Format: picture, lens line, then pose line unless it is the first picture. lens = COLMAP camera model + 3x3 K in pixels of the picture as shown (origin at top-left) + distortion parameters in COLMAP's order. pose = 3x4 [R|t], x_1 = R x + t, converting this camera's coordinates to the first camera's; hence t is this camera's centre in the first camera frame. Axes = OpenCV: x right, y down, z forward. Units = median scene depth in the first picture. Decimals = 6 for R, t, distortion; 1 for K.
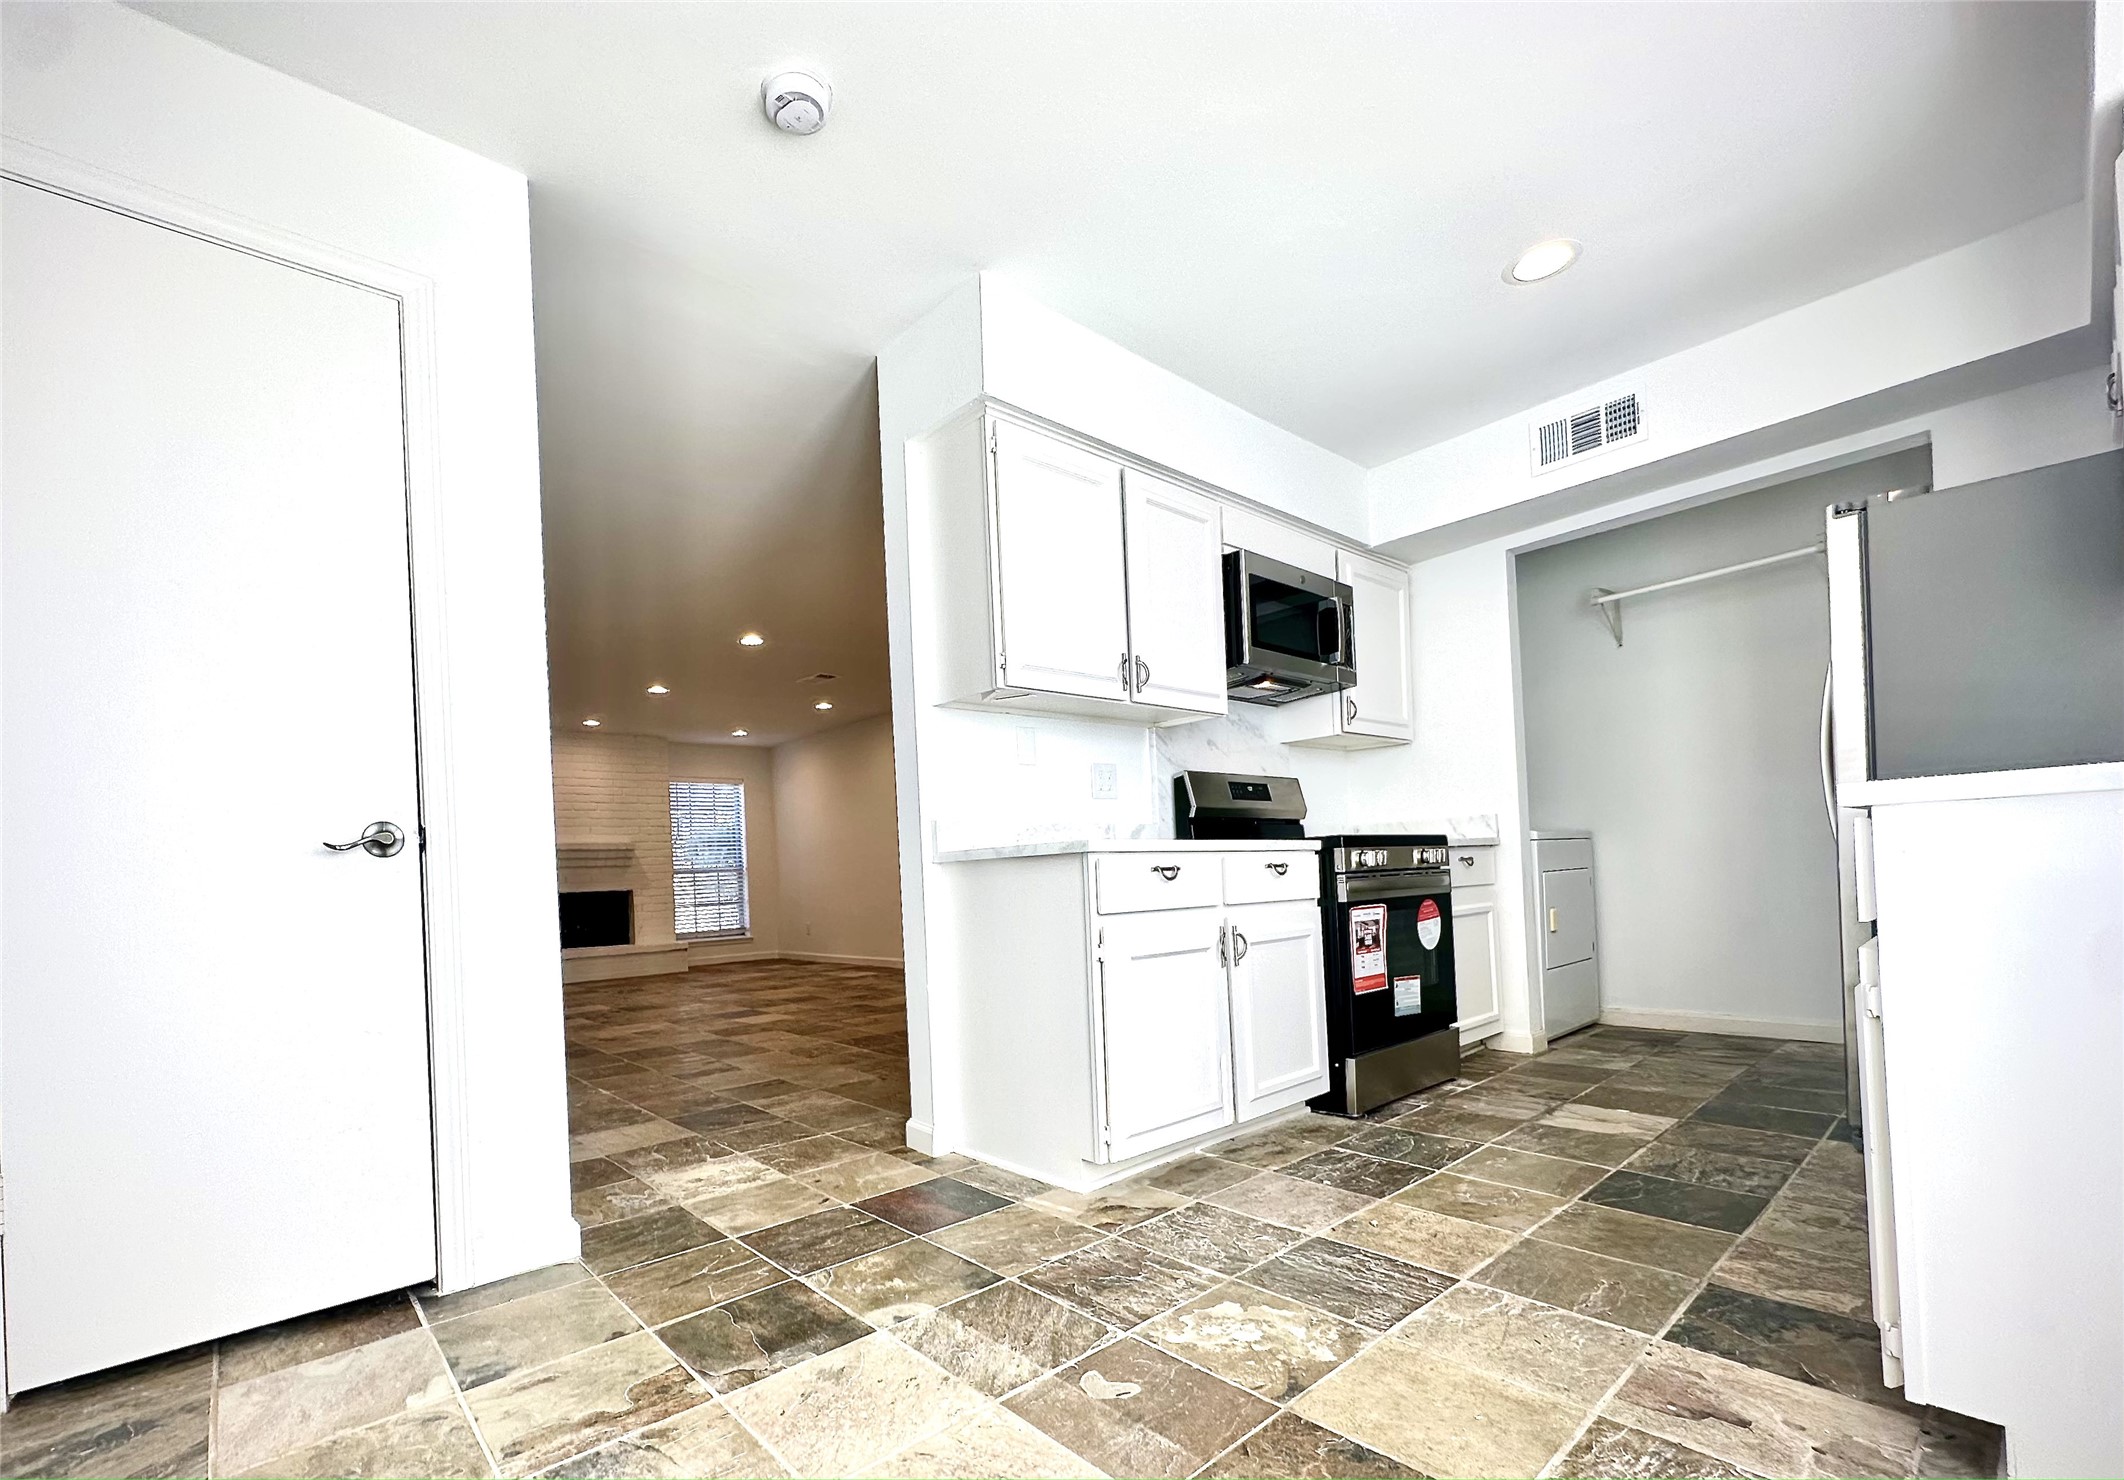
lens RADIAL K [[906.3, 0, 962.9], [0, 906.3, 873.3], [0, 0, 1]] dist [-0.000430, -0.000014]
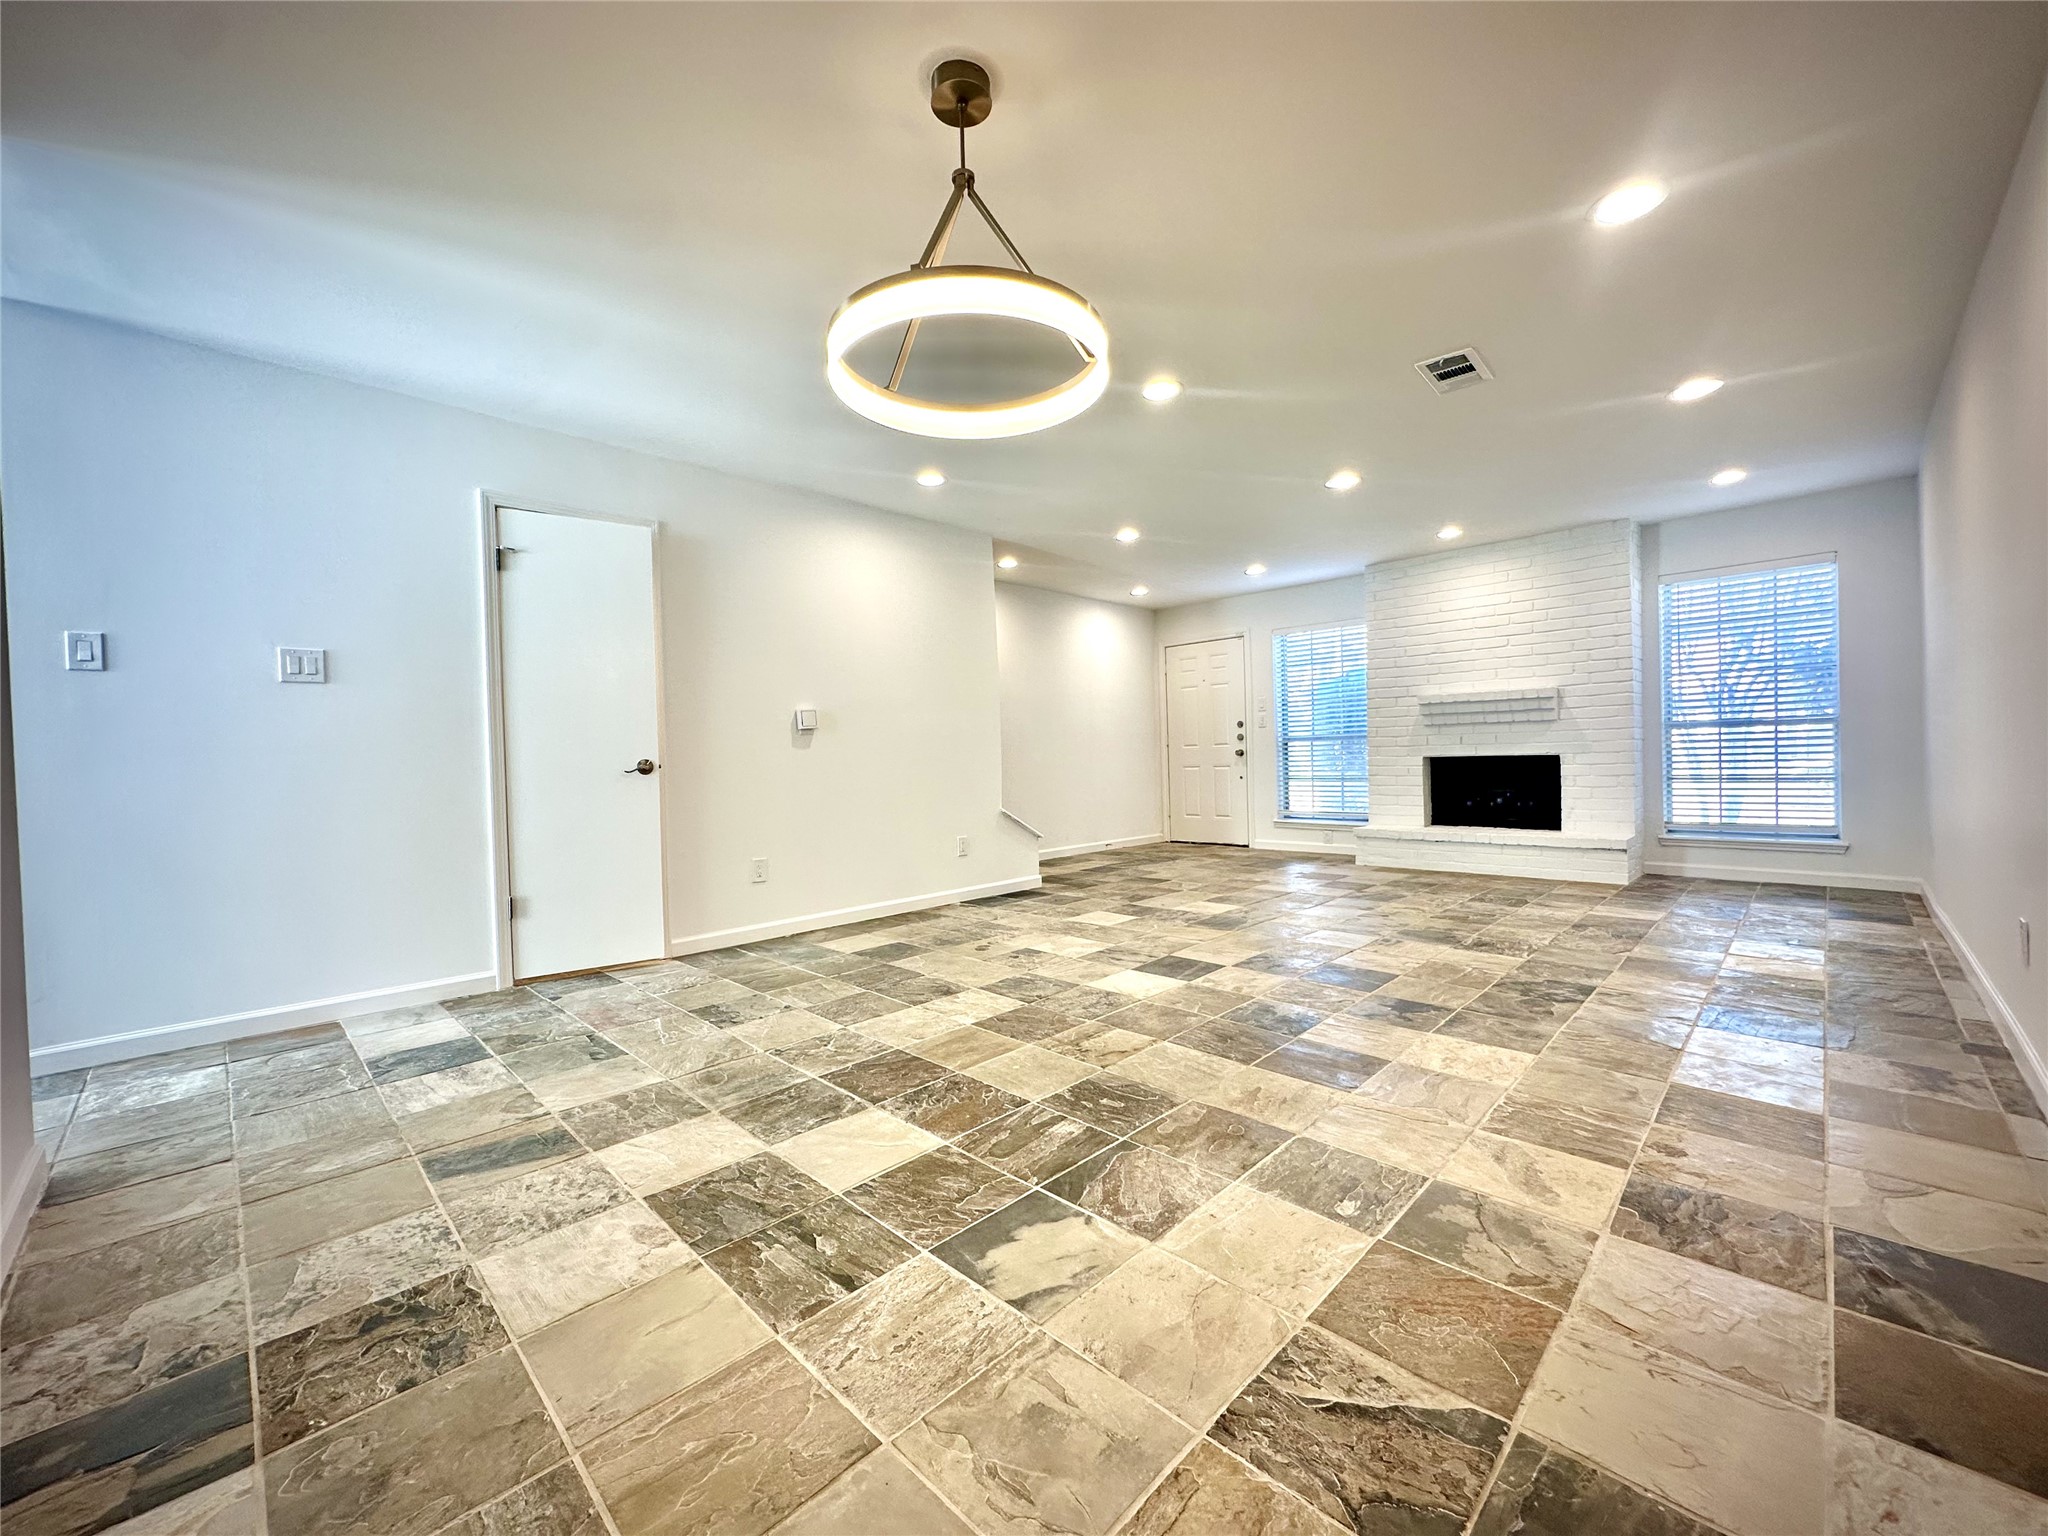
lens RADIAL K [[807.2, 0, 1024.0], [0, 807.2, 768.0], [0, 0, 1]] dist [-0.000494, -0.000218]
pose [[0.114039, 0.055083, -0.991948, 0.229339], [0.029544, 0.997832, 0.058806, -0.022212], [0.993037, -0.036012, 0.112164, 0.570364]]
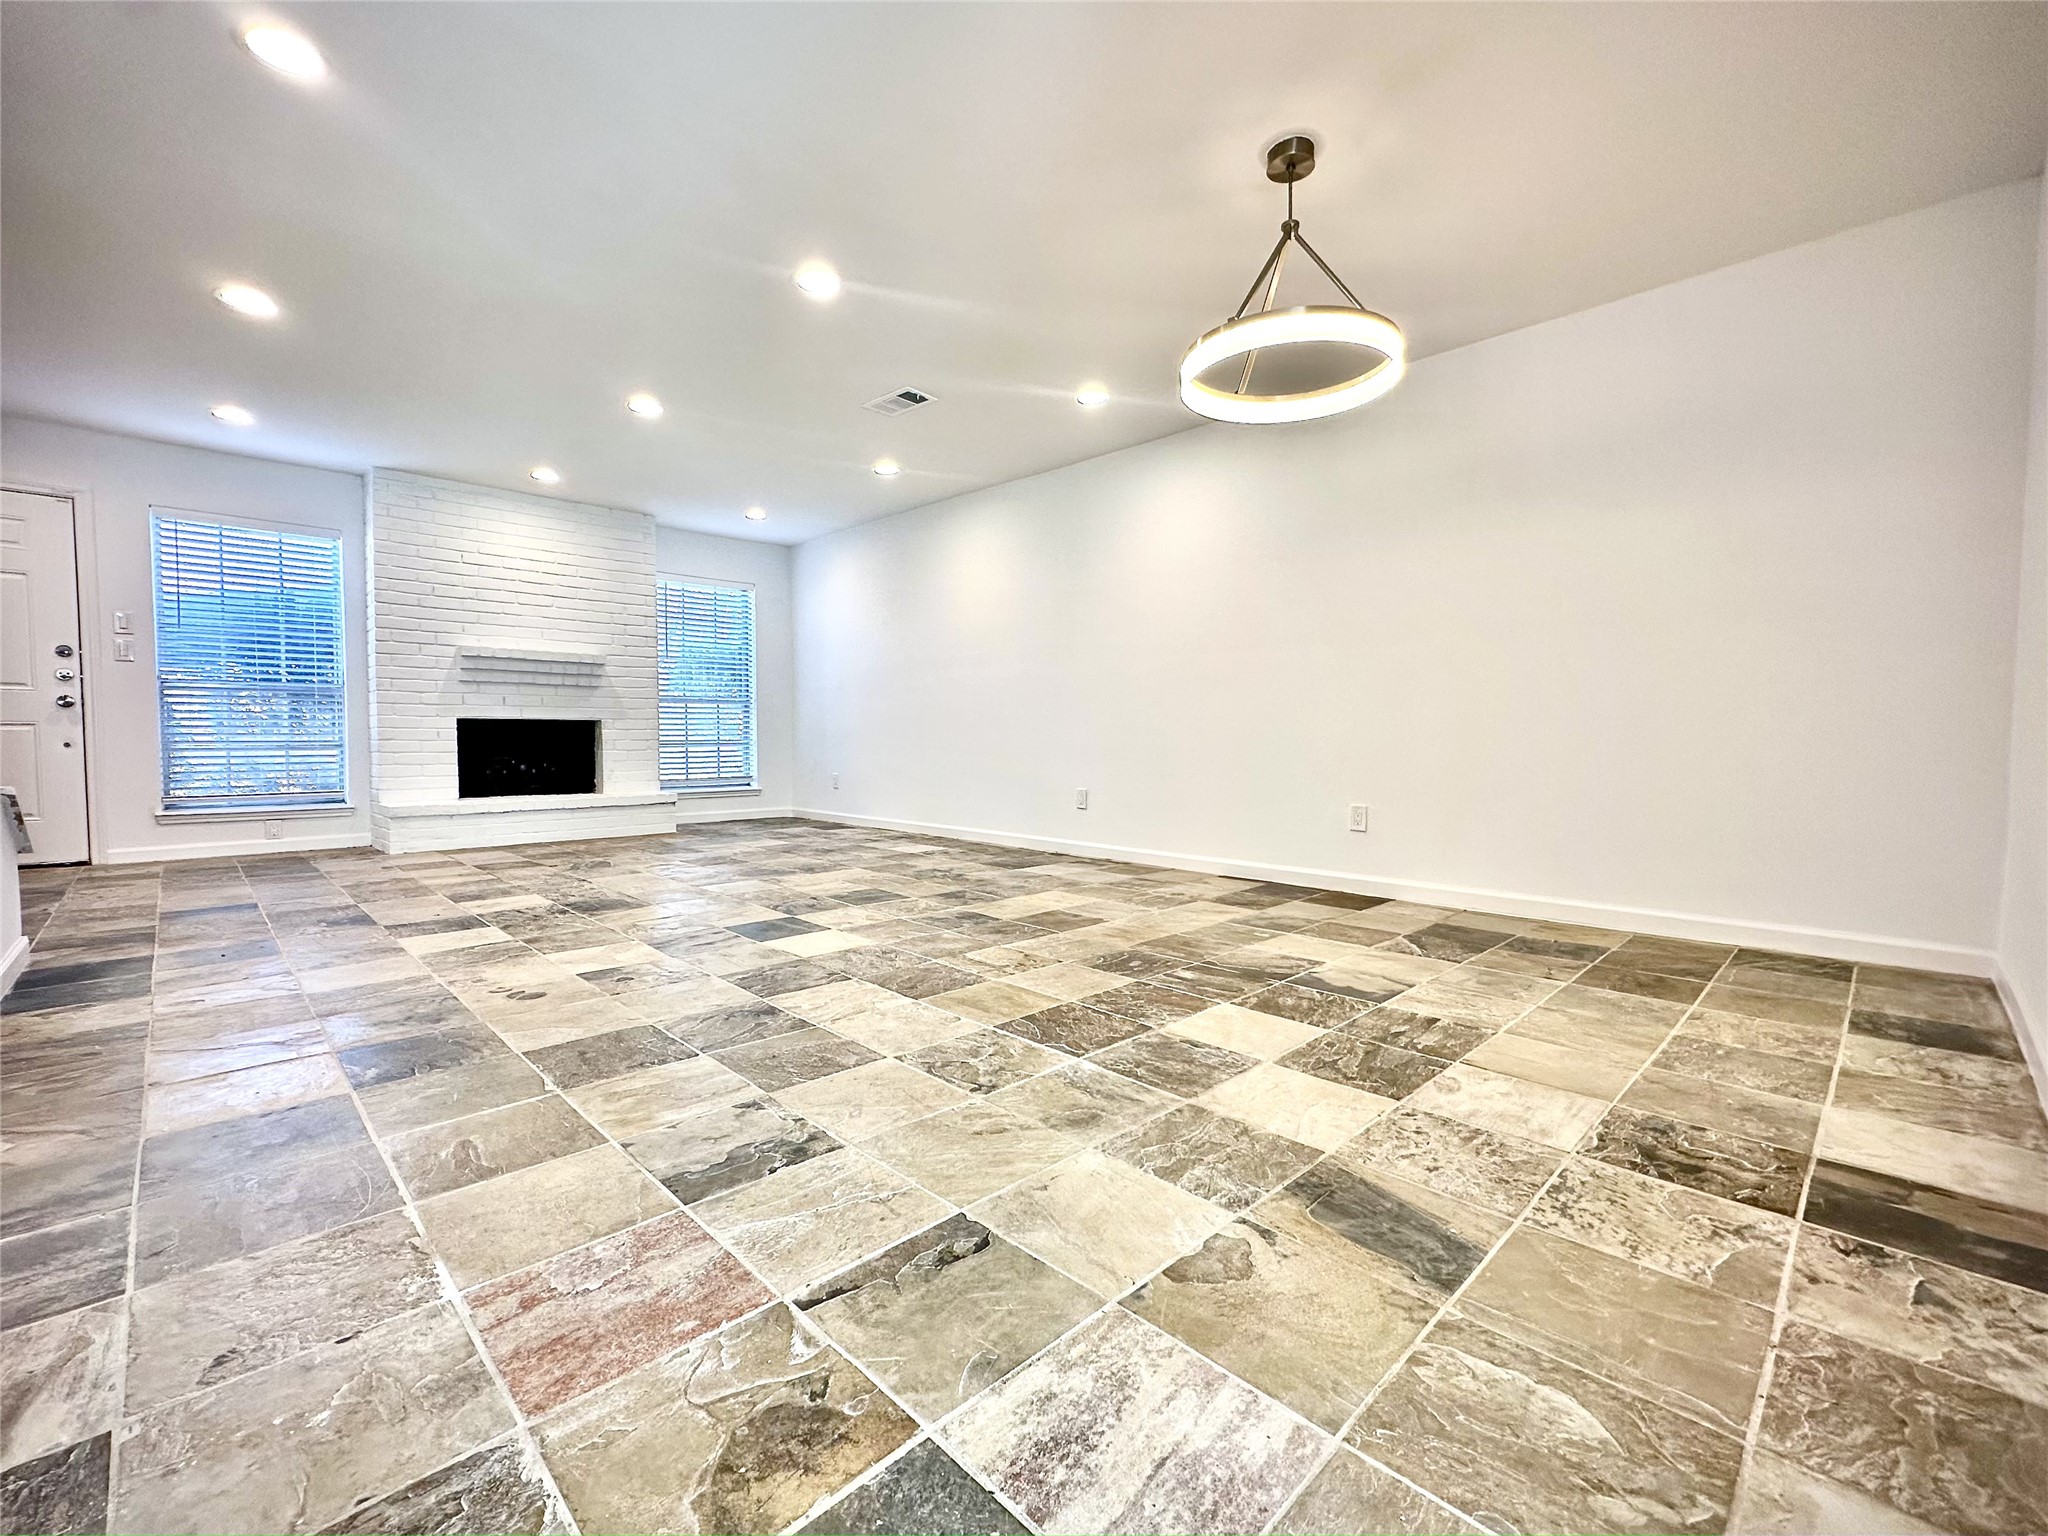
lens RADIAL K [[865.3, 0, 1024.0], [0, 865.3, 768.0], [0, 0, 1]] dist [-0.001739, 0.000208]
pose [[0.994329, 0.043100, 0.097227, -0.098588], [-0.047418, 0.997969, 0.042548, 0.012393], [-0.095195, -0.046917, 0.994352, 0.293630]]
